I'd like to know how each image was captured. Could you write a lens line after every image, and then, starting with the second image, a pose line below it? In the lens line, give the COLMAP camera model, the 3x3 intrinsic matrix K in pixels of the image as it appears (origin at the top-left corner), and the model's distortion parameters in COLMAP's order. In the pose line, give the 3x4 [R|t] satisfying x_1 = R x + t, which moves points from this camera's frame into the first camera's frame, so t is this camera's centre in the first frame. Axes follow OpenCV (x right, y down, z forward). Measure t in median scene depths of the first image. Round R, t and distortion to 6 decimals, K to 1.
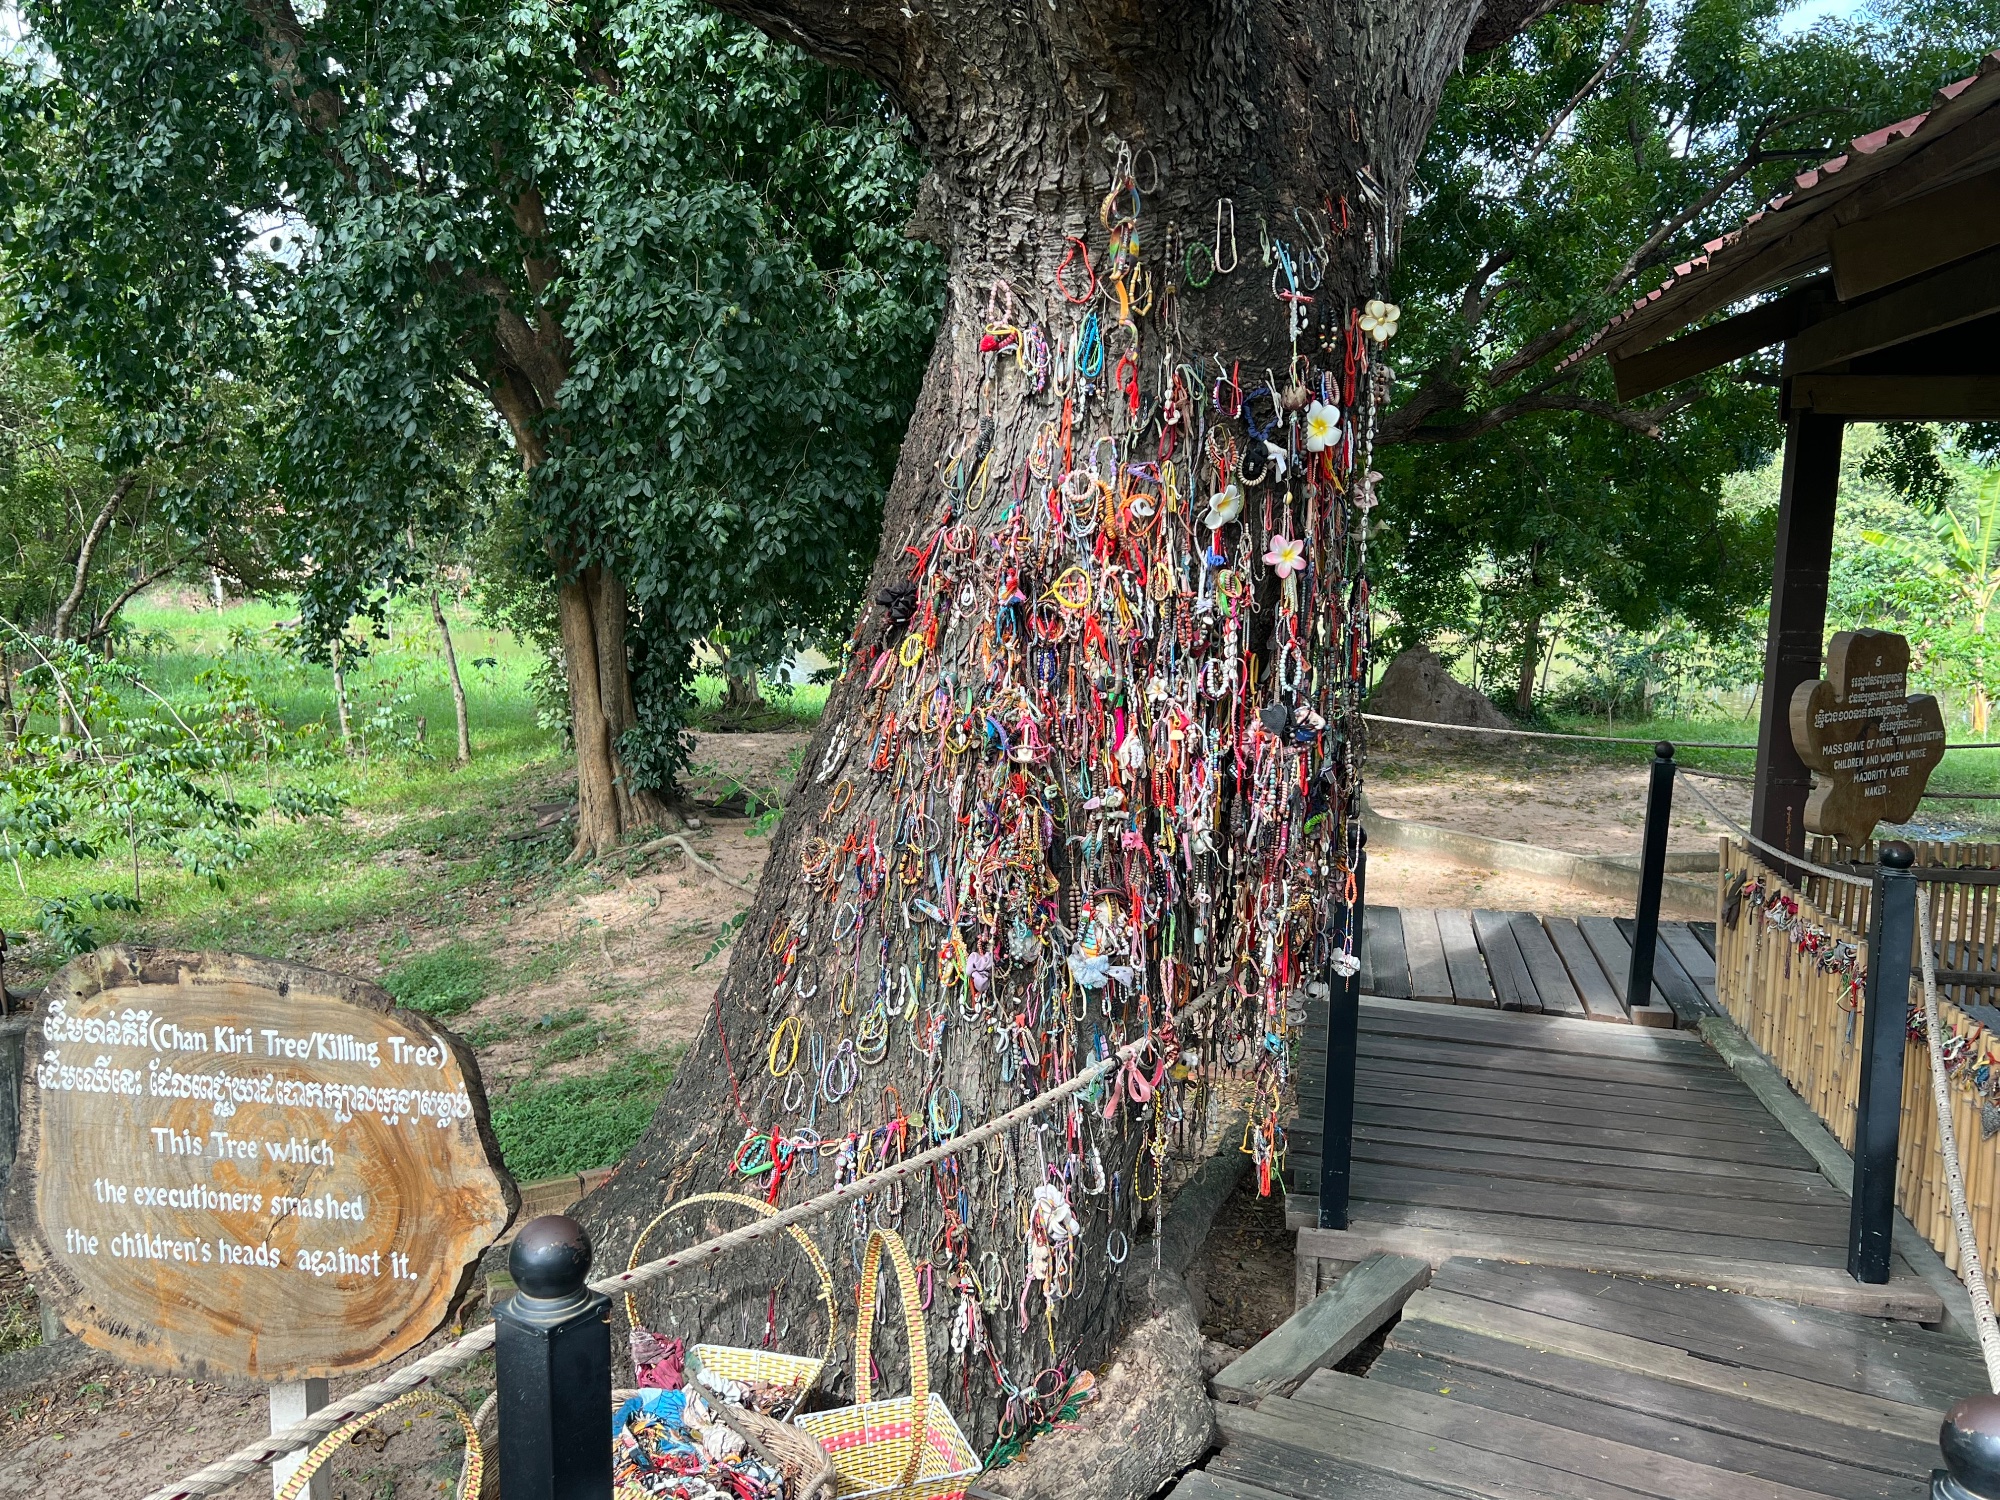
lens RADIAL K [[1584.3, 0, 973.4], [0, 1584.3, 754.3], [0, 0, 1]] dist [0.060452, -0.085137]
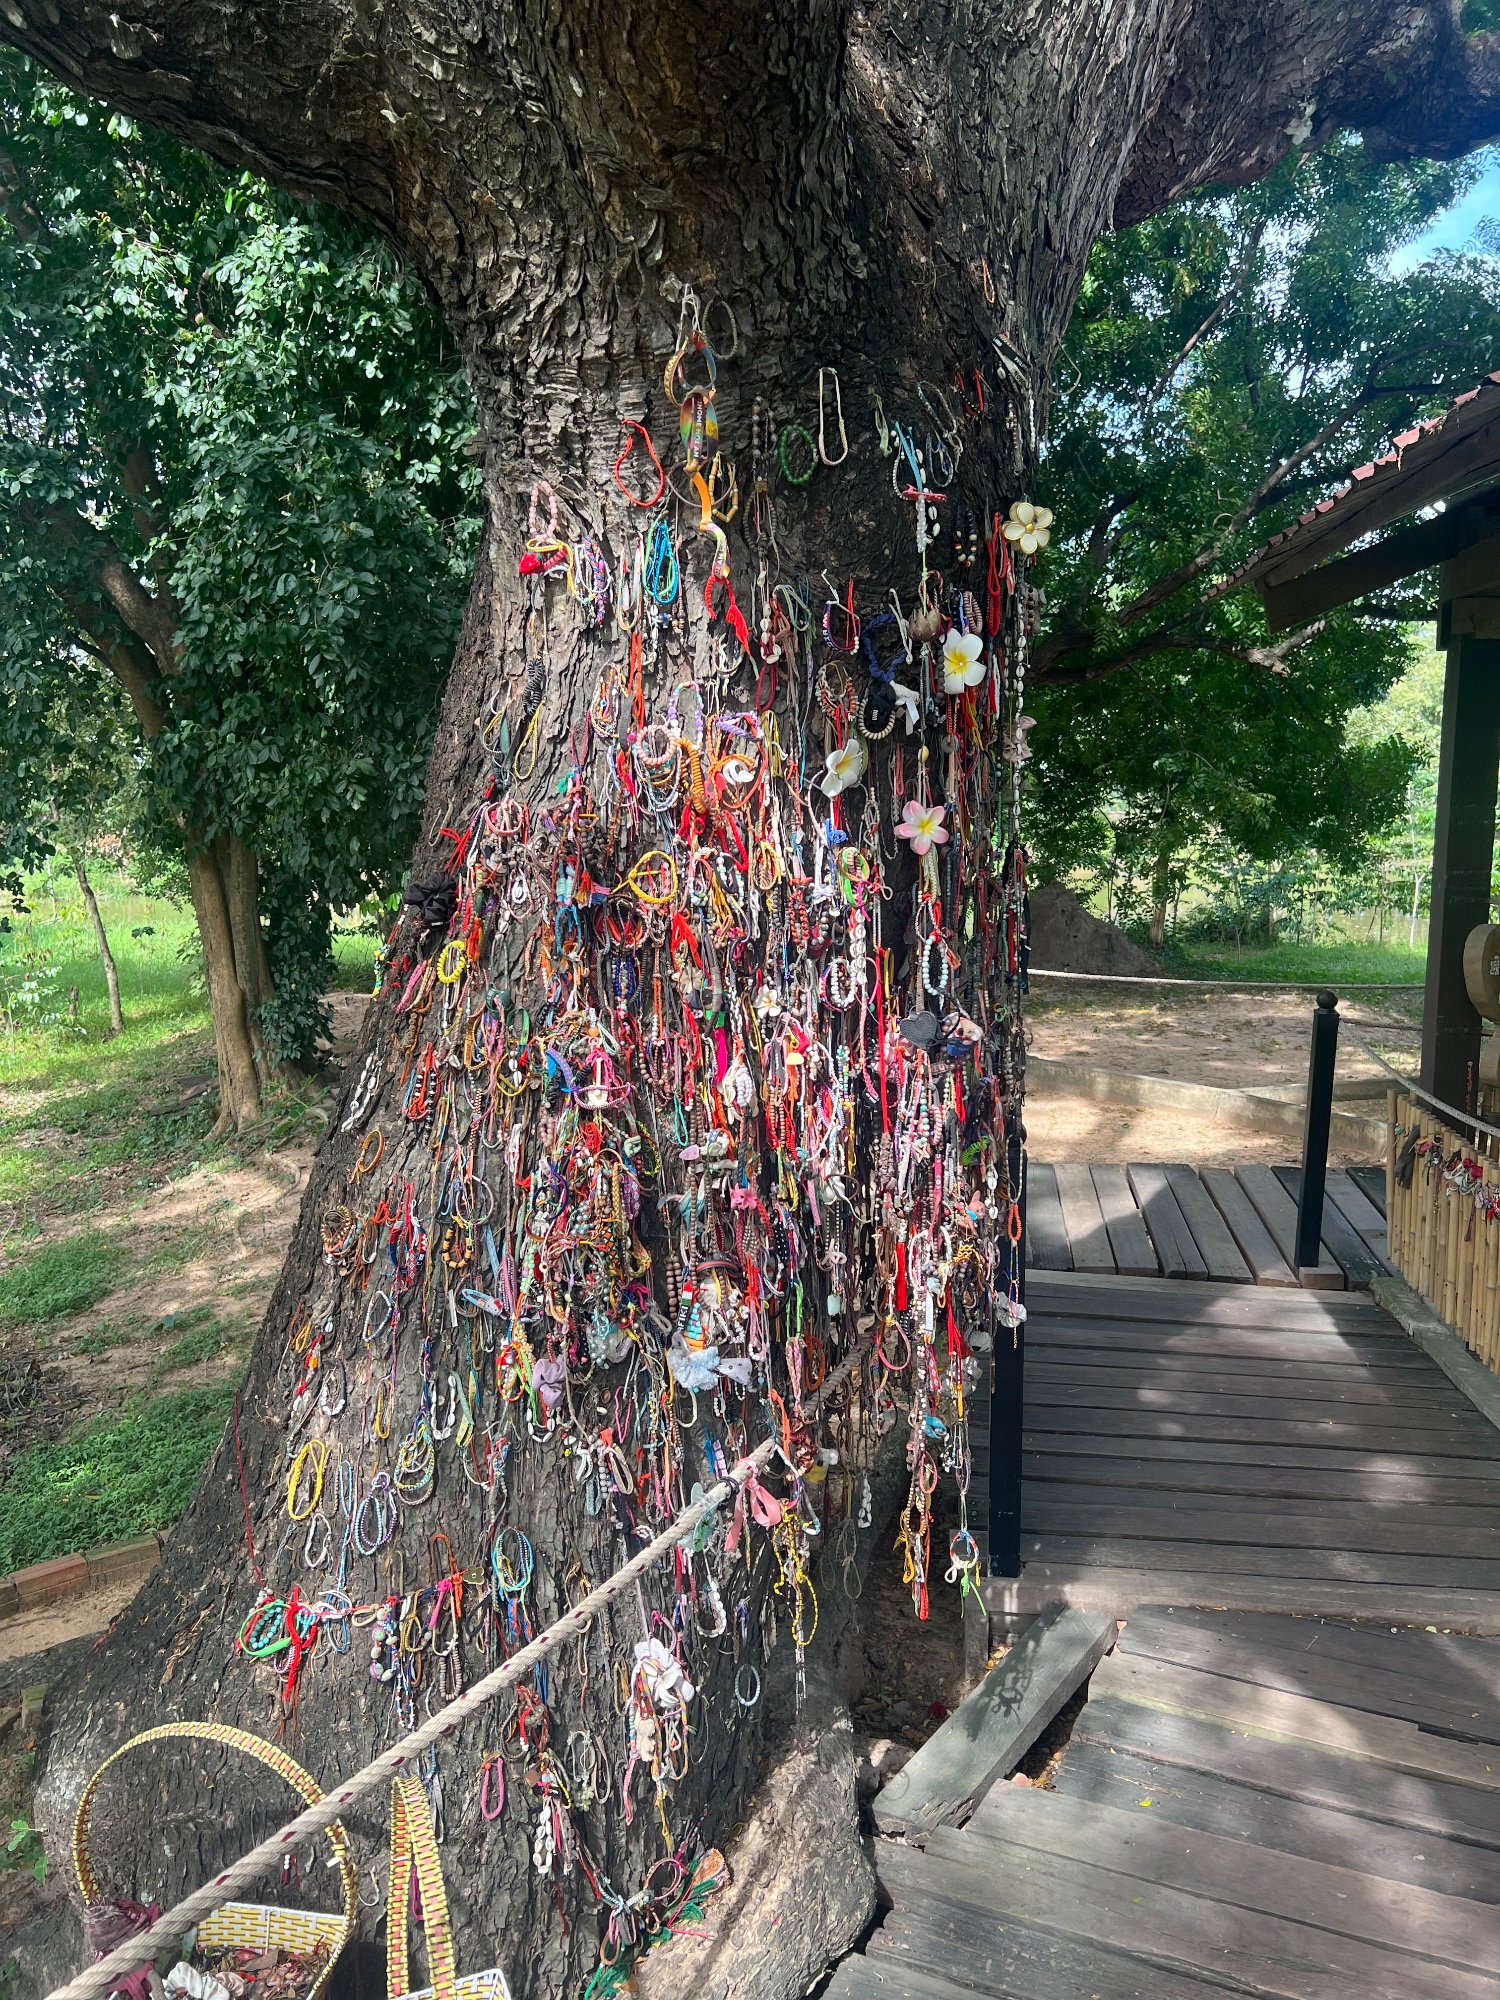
lens RADIAL K [[1498.9, 0, 716.1], [0, 1498.9, 1004.3], [0, 0, 1]] dist [0.025556, -0.003879]
pose [[0.998045, -0.037998, 0.049624, 0.053344], [0.037537, 0.999243, 0.010209, -0.048016], [-0.049975, -0.008327, 0.998716, 0.259474]]
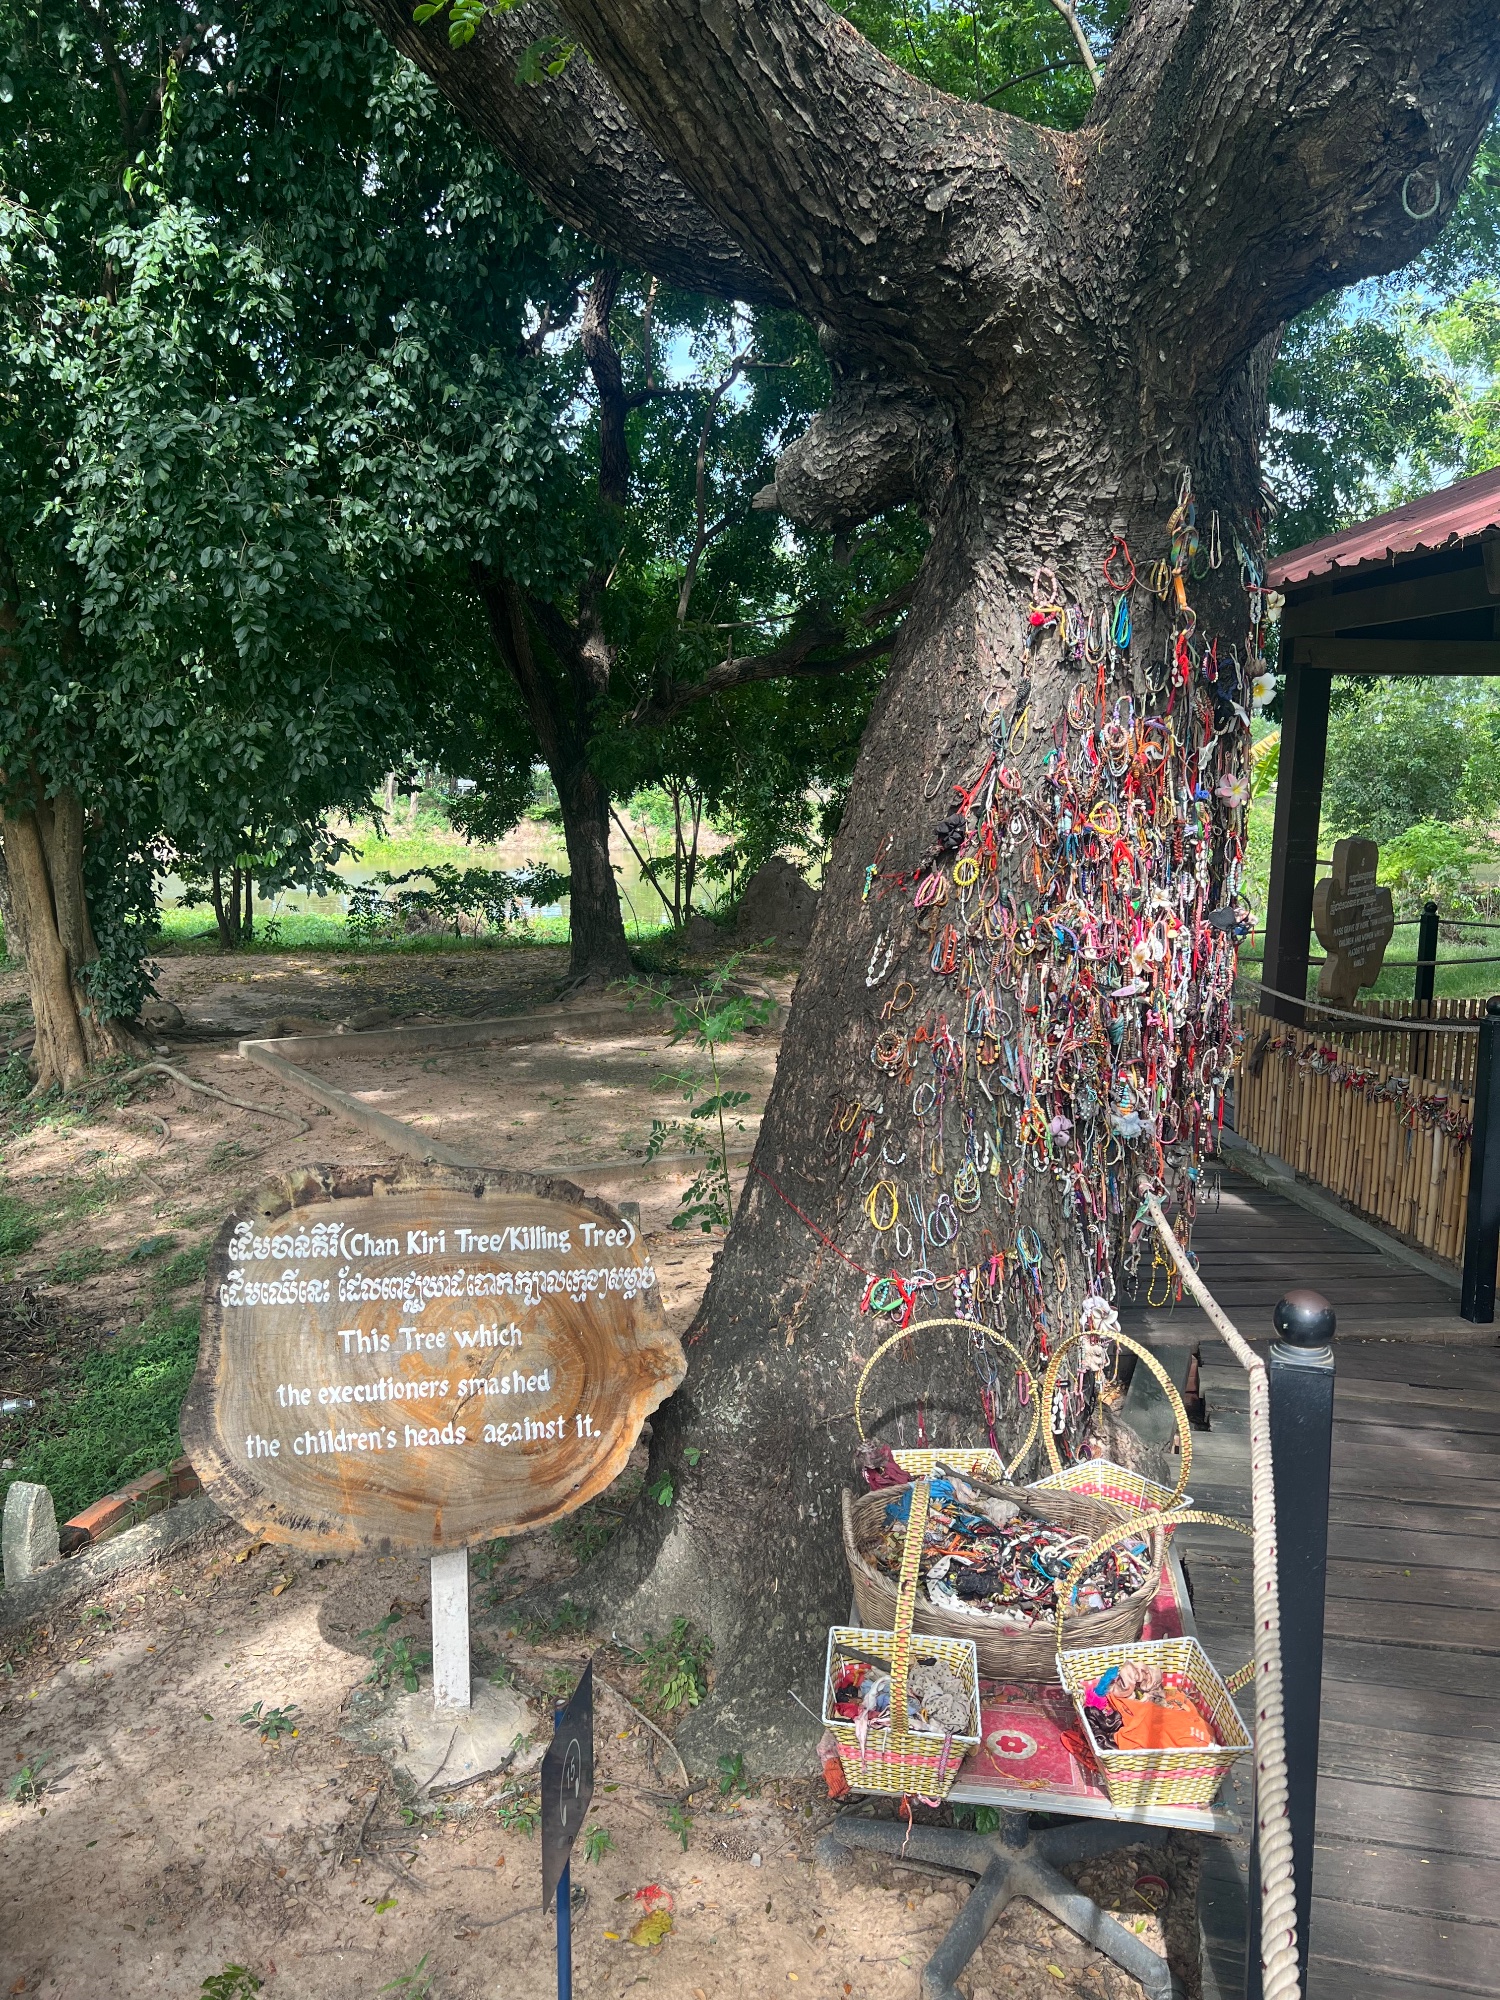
lens RADIAL K [[1498.9, 0, 716.1], [0, 1498.9, 1004.3], [0, 0, 1]] dist [0.025556, -0.003879]
pose [[0.957397, -0.048826, 0.284618, -0.554516], [0.041219, 0.998616, 0.032661, -0.010101], [-0.285819, -0.019538, 0.958085, -0.042470]]
